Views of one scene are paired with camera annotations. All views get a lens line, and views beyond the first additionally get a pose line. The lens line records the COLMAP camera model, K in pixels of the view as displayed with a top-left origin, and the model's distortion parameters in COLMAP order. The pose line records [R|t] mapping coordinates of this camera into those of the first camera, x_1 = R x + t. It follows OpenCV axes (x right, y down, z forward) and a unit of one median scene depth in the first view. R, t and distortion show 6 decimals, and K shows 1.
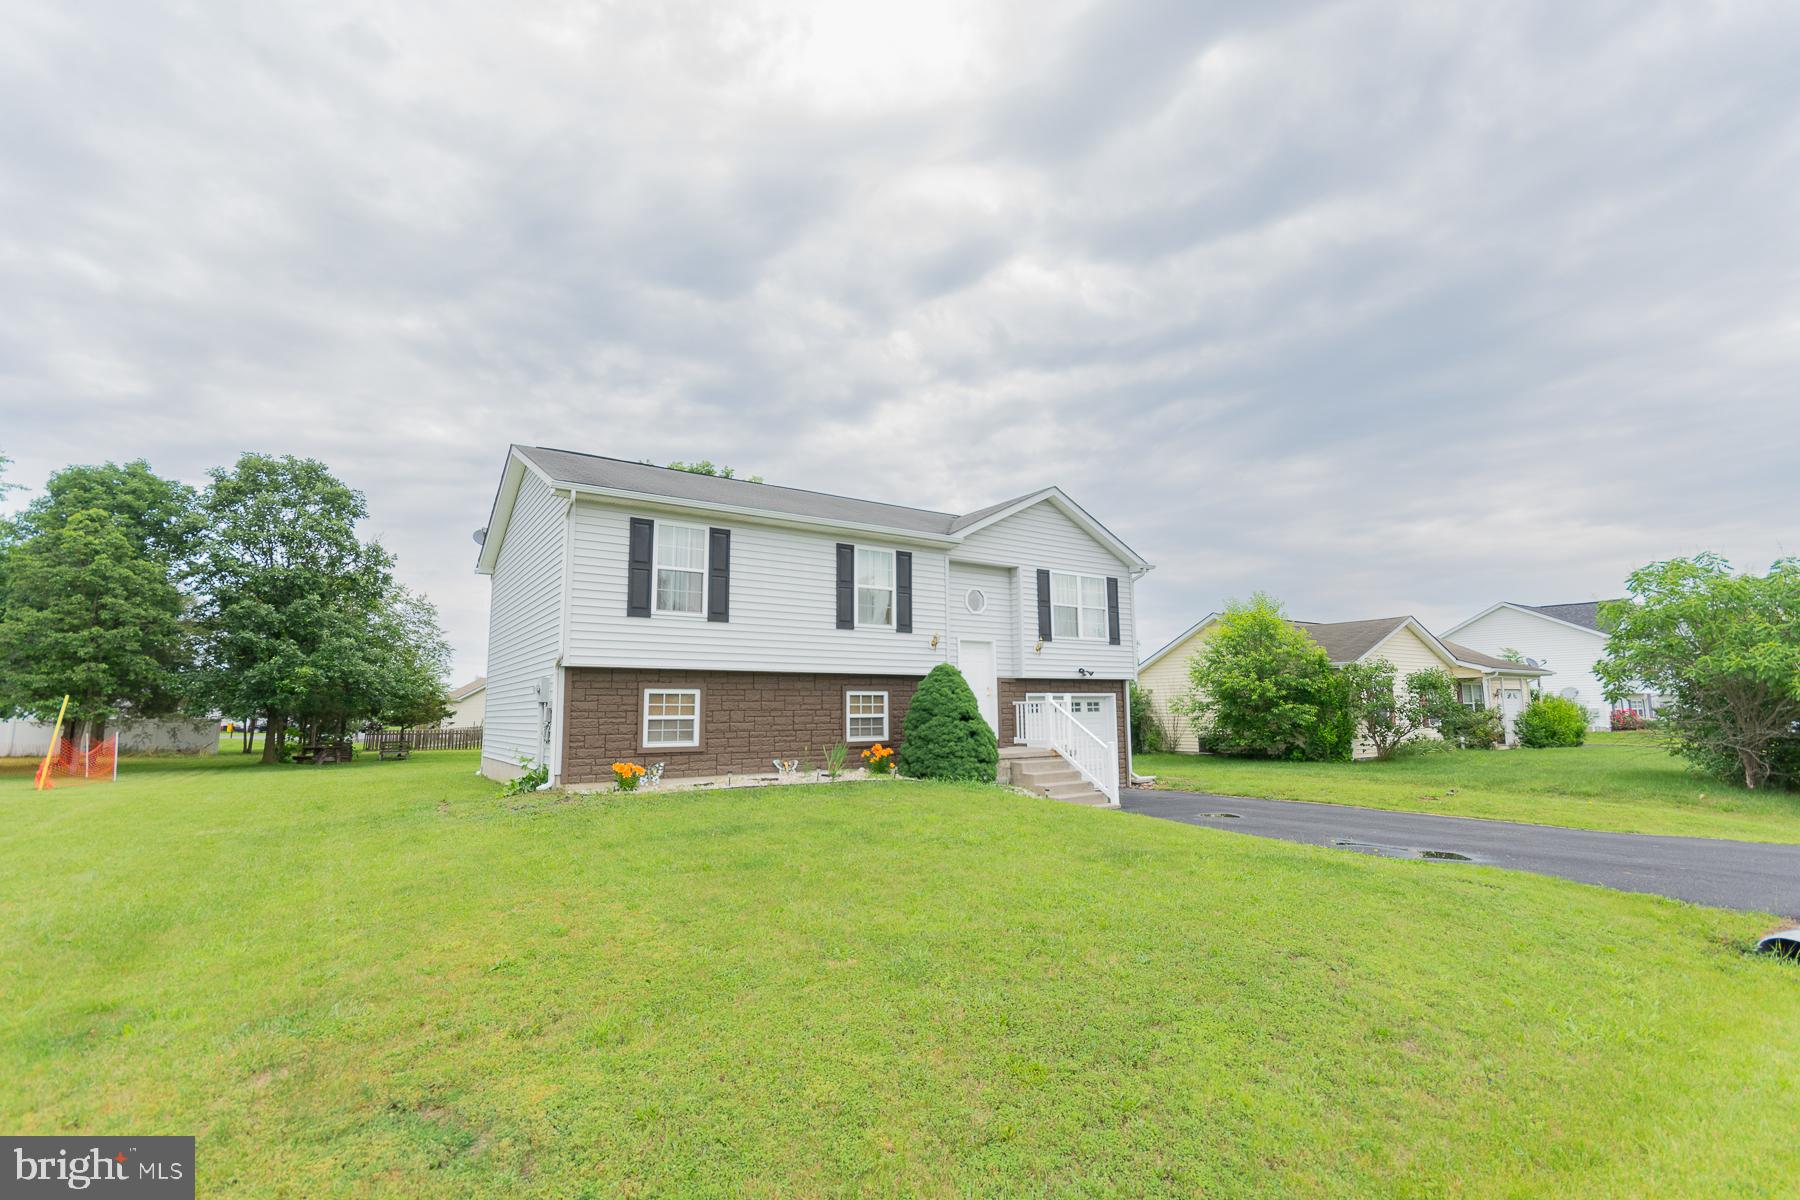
lens RADIAL K [[790.3, 0, 900.1], [0, 790.3, 601.6], [0, 0, 1]] dist [0.003738, -0.001023]
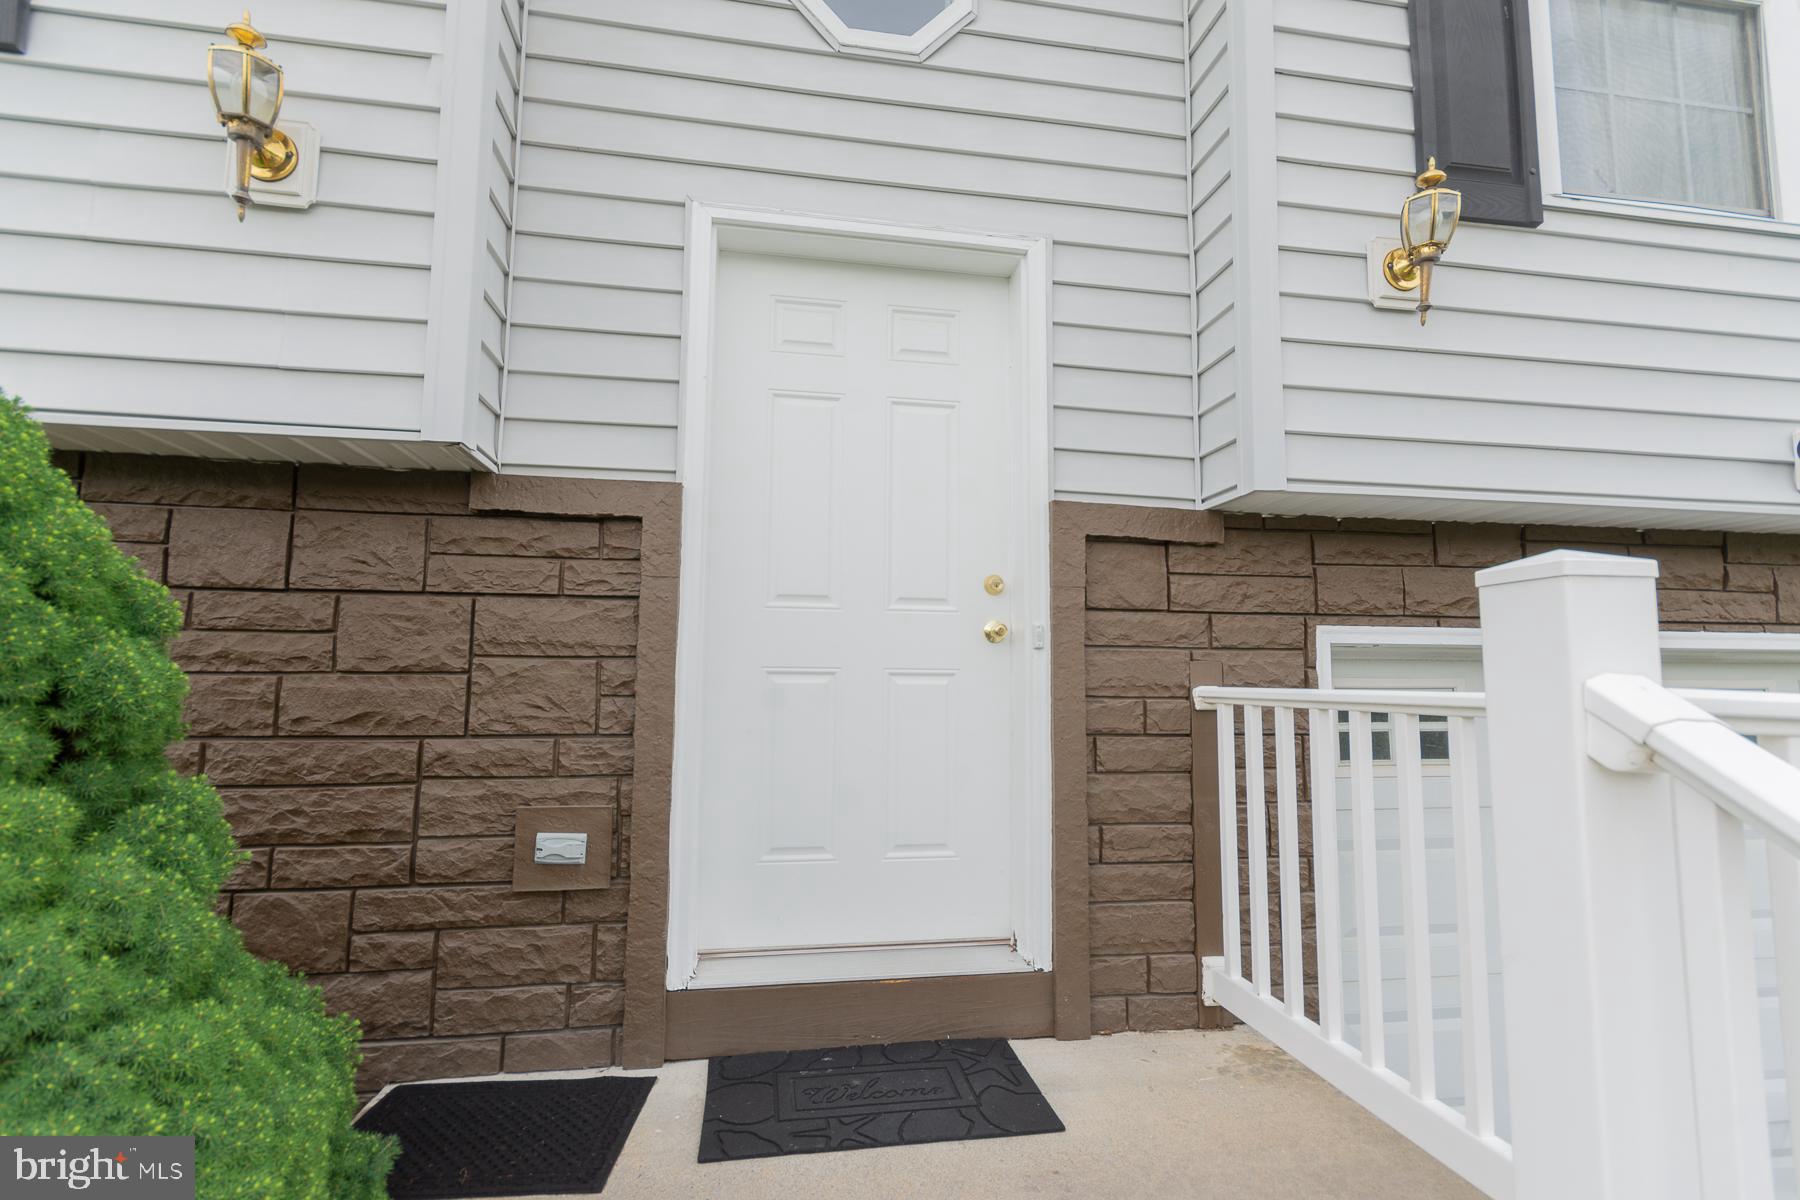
lens RADIAL K [[833.7, 0, 900.3], [0, 833.7, 602.4], [0, 0, 1]] dist [0.006558, -0.001667]
pose [[0.907852, -0.021575, -0.418734, 0.156305], [0.039432, 0.998642, 0.034038, 0.105403], [0.417432, -0.047412, 0.907471, 0.846522]]
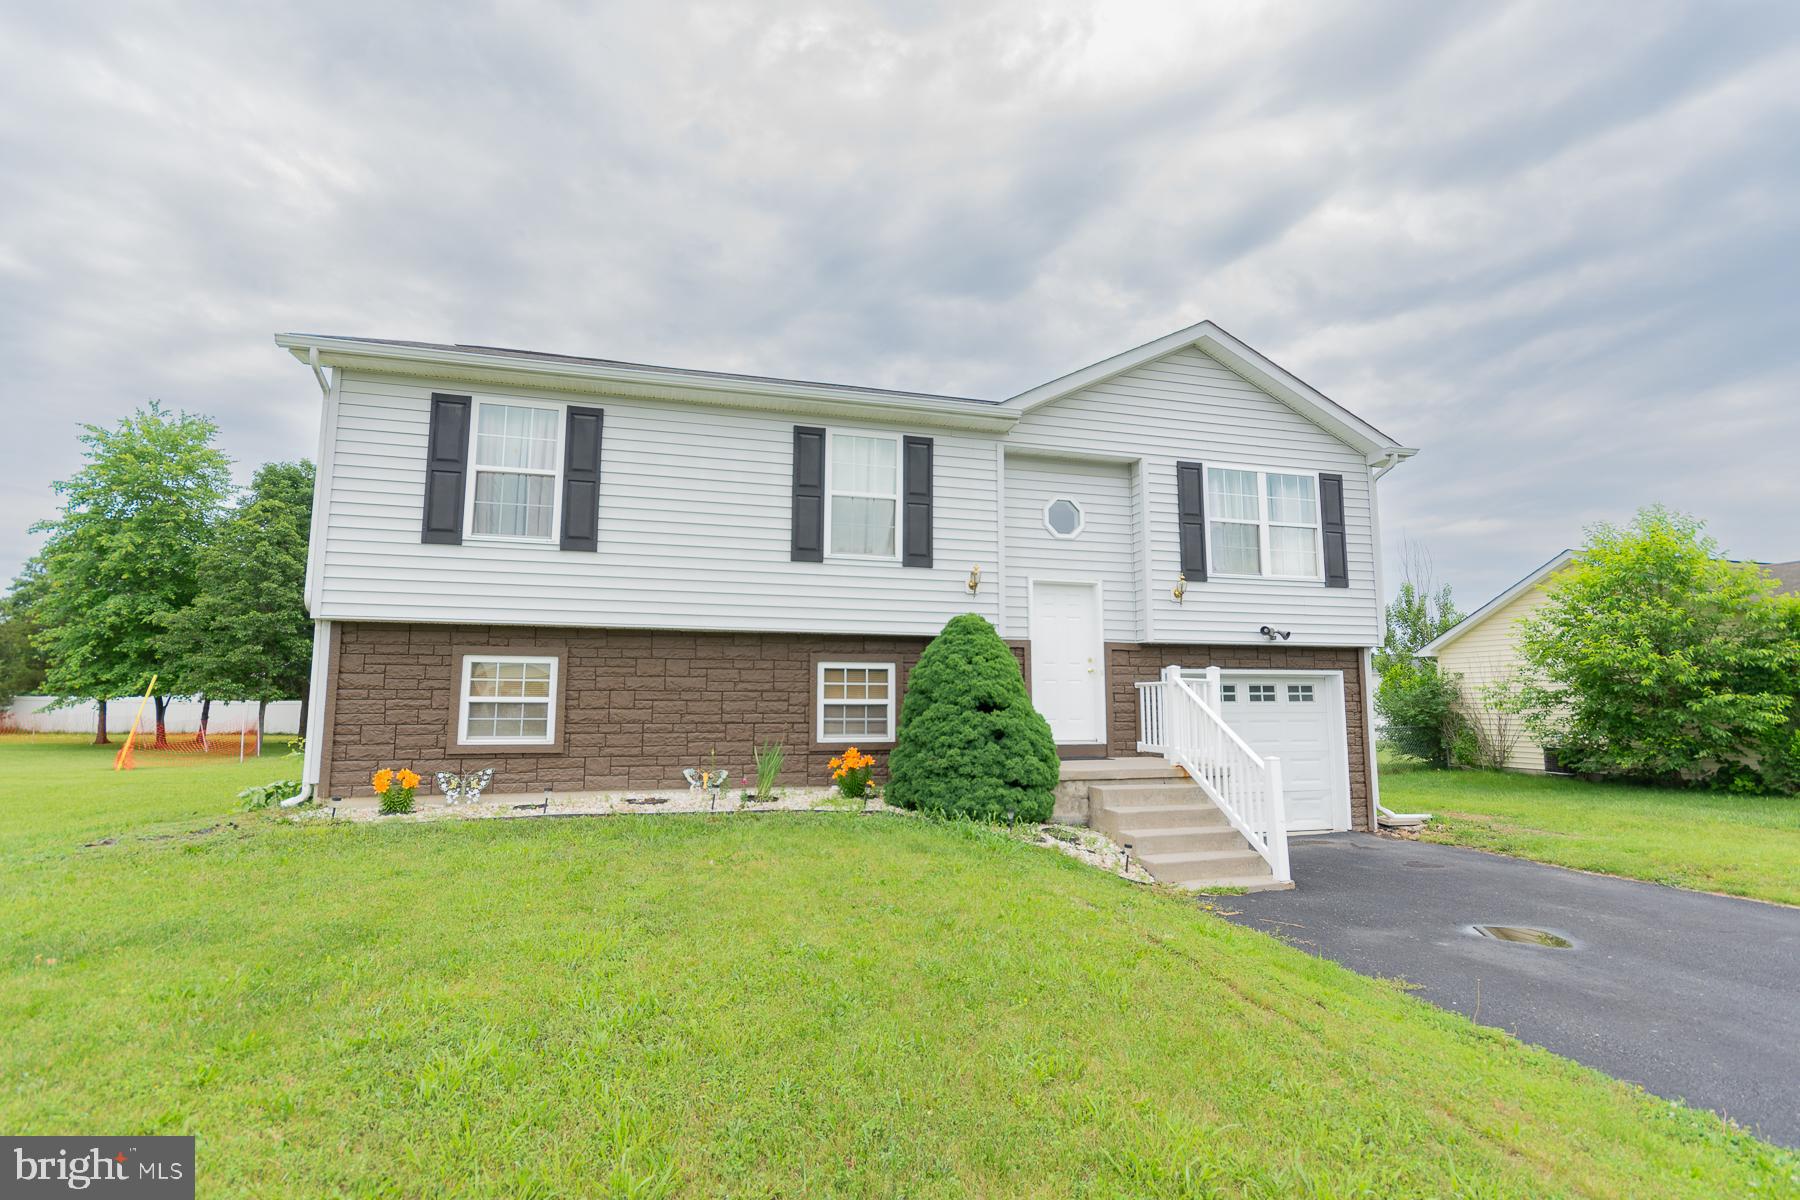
lens RADIAL K [[833.7, 0, 900.3], [0, 833.7, 602.4], [0, 0, 1]] dist [0.006558, -0.001667]
pose [[0.947023, -0.028269, -0.319920, 0.177527], [0.033419, 0.999385, 0.010616, 0.052854], [0.319423, -0.020745, 0.947385, 0.341764]]
